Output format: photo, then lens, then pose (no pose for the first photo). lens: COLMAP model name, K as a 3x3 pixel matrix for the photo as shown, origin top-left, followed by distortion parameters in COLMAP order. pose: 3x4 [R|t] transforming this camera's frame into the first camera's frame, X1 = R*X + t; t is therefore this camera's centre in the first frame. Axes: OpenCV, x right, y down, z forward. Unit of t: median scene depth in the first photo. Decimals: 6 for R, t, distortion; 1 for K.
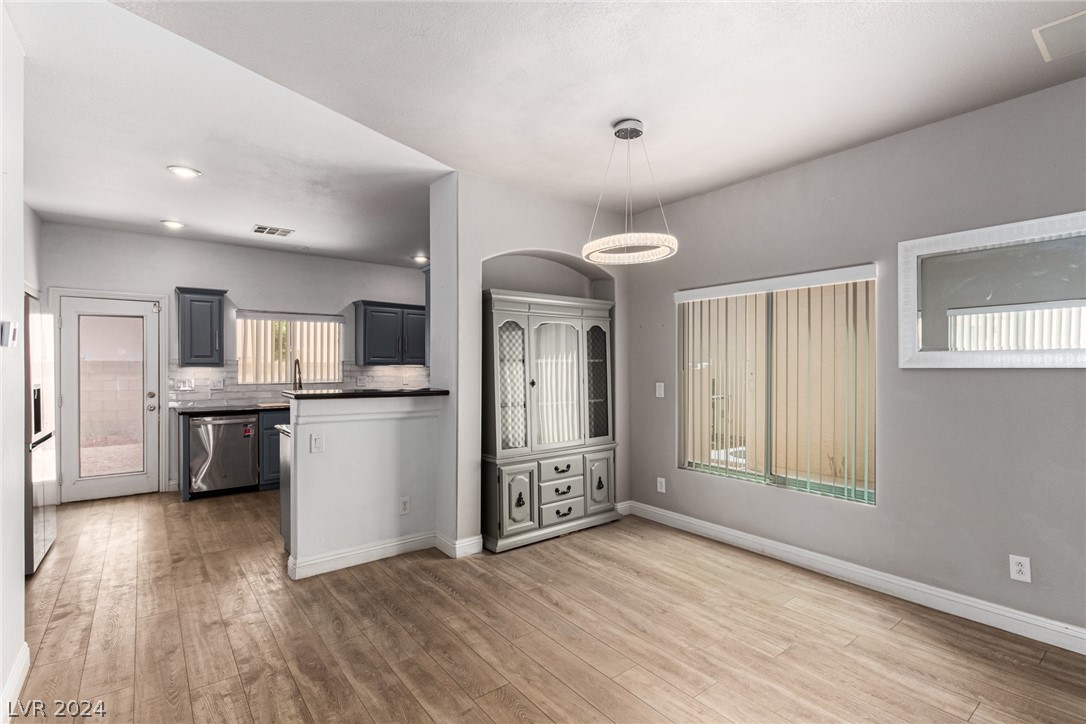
lens RADIAL K [[512.6, 0, 555.4], [0, 512.6, 370.0], [0, 0, 1]] dist [0.008755, -0.004387]
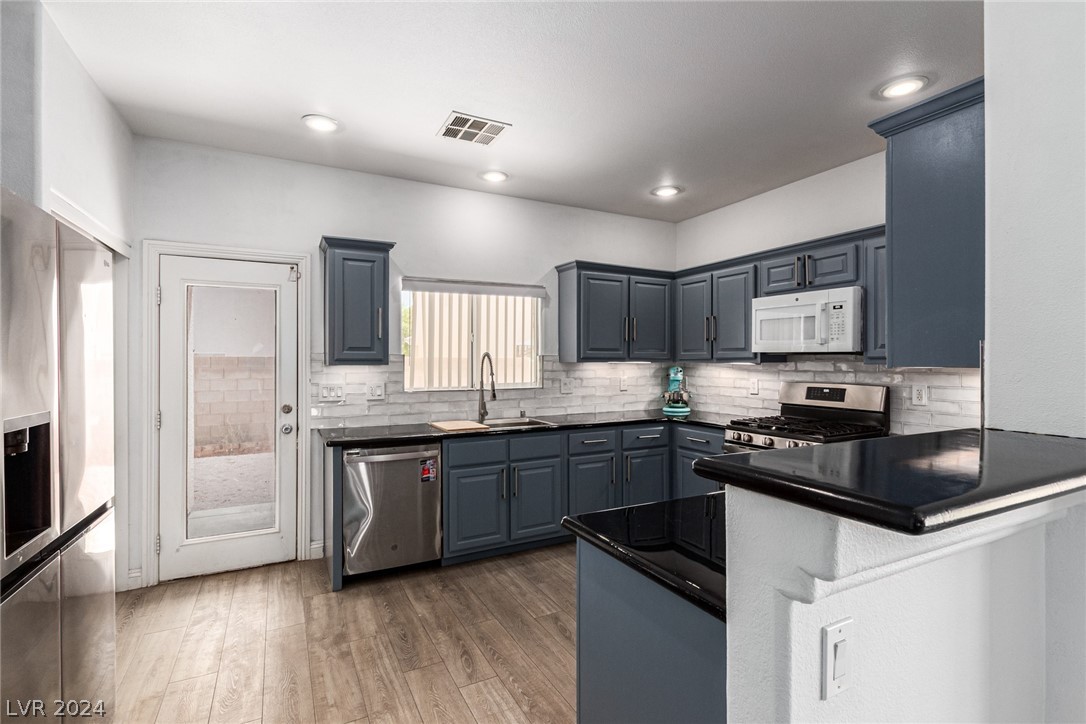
lens RADIAL K [[512.6, 0, 550.5], [0, 512.6, 361.5], [0, 0, 1]] dist [0.008755, -0.004387]
pose [[0.982119, -0.001767, -0.188254, -0.347283], [0.000430, 0.999974, -0.007144, -0.006328], [0.188261, 0.006935, 0.982094, 0.439624]]
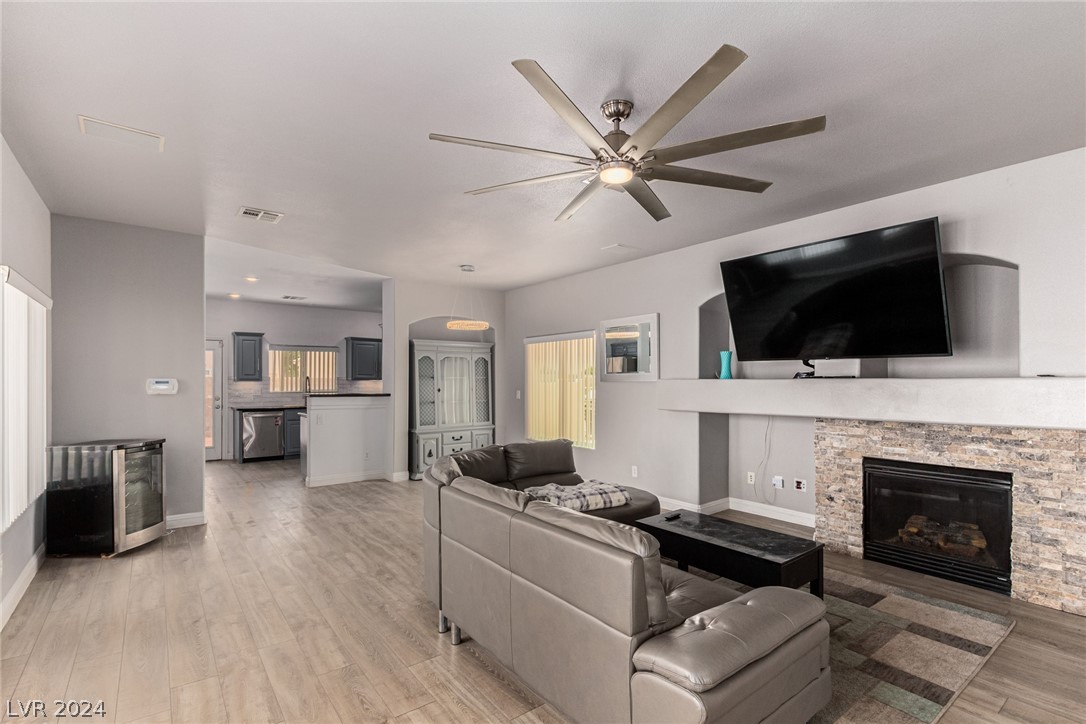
lens RADIAL K [[512.6, 0, 551.7], [0, 512.6, 378.2], [0, 0, 1]] dist [0.008755, -0.004387]
pose [[0.999937, -0.000607, -0.011248, 0.277400], [0.000475, 0.999931, -0.011728, 0.003689], [0.011254, 0.011722, 0.999868, -0.599455]]
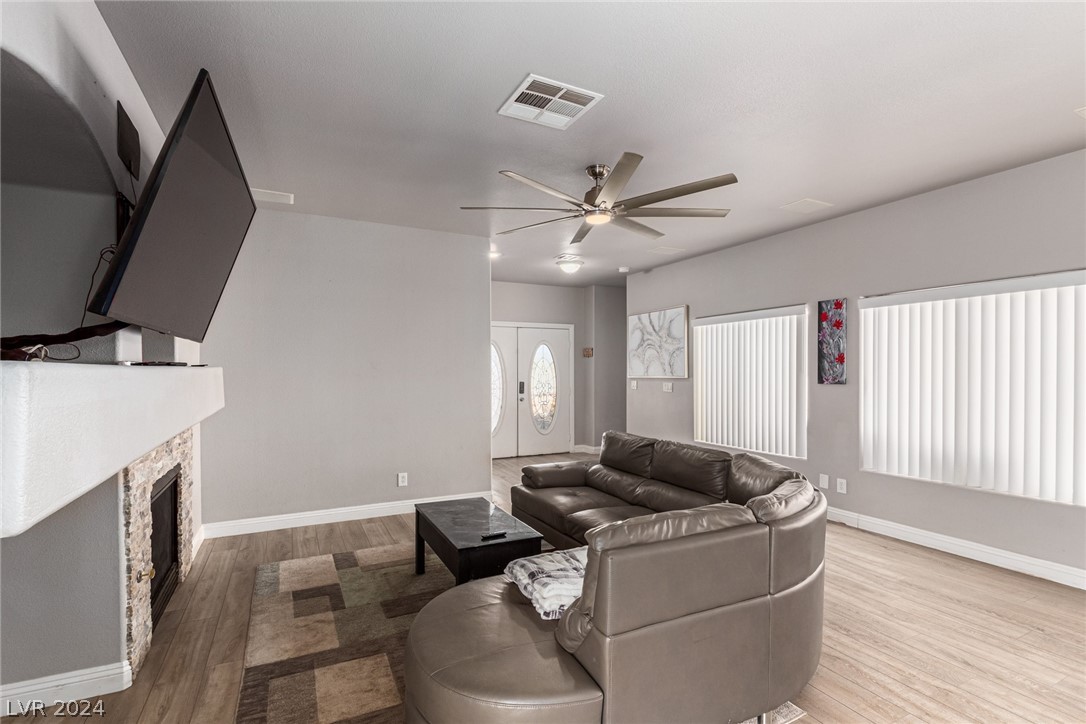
lens RADIAL K [[512.6, 0, 543.4], [0, 512.6, 372.5], [0, 0, 1]] dist [0.008755, -0.004387]
pose [[-0.975805, -0.003909, 0.218608, 0.254140], [-0.000672, 0.999889, 0.014881, -0.004987], [-0.218642, 0.014374, -0.975699, 0.562179]]
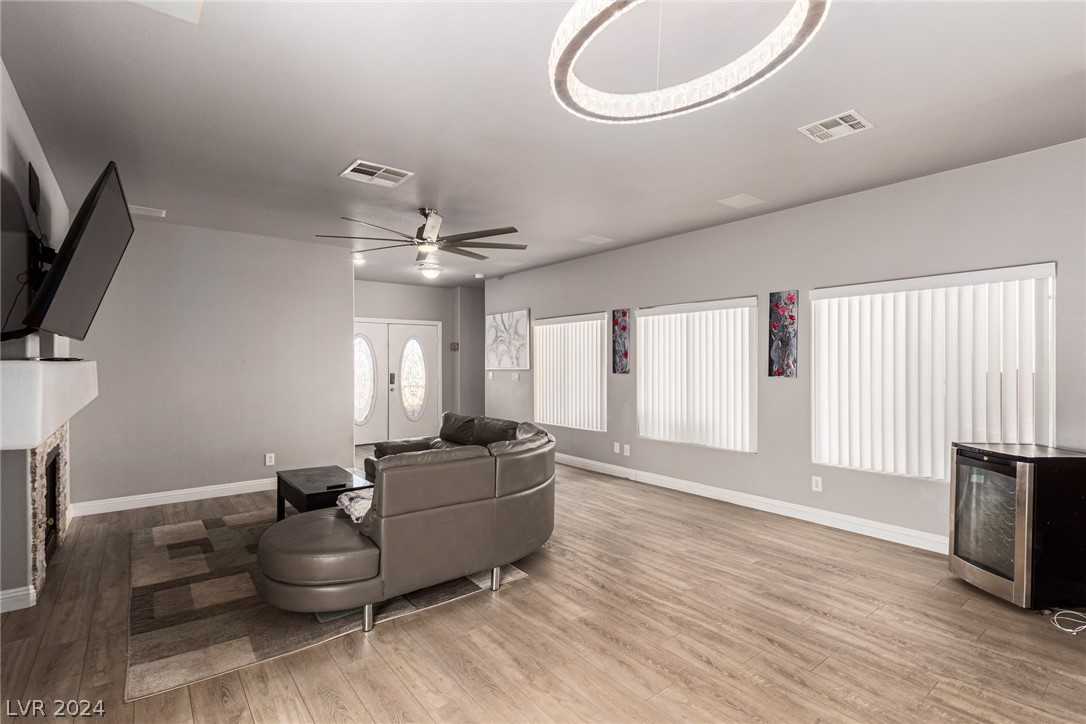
lens RADIAL K [[512.6, 0, 534.8], [0, 512.6, 358.7], [0, 0, 1]] dist [0.008755, -0.004387]
pose [[-0.999579, -0.001569, 0.028971, 0.124930], [-0.001475, 0.999994, 0.003255, -0.009064], [-0.028976, 0.003211, -0.999575, 0.761342]]
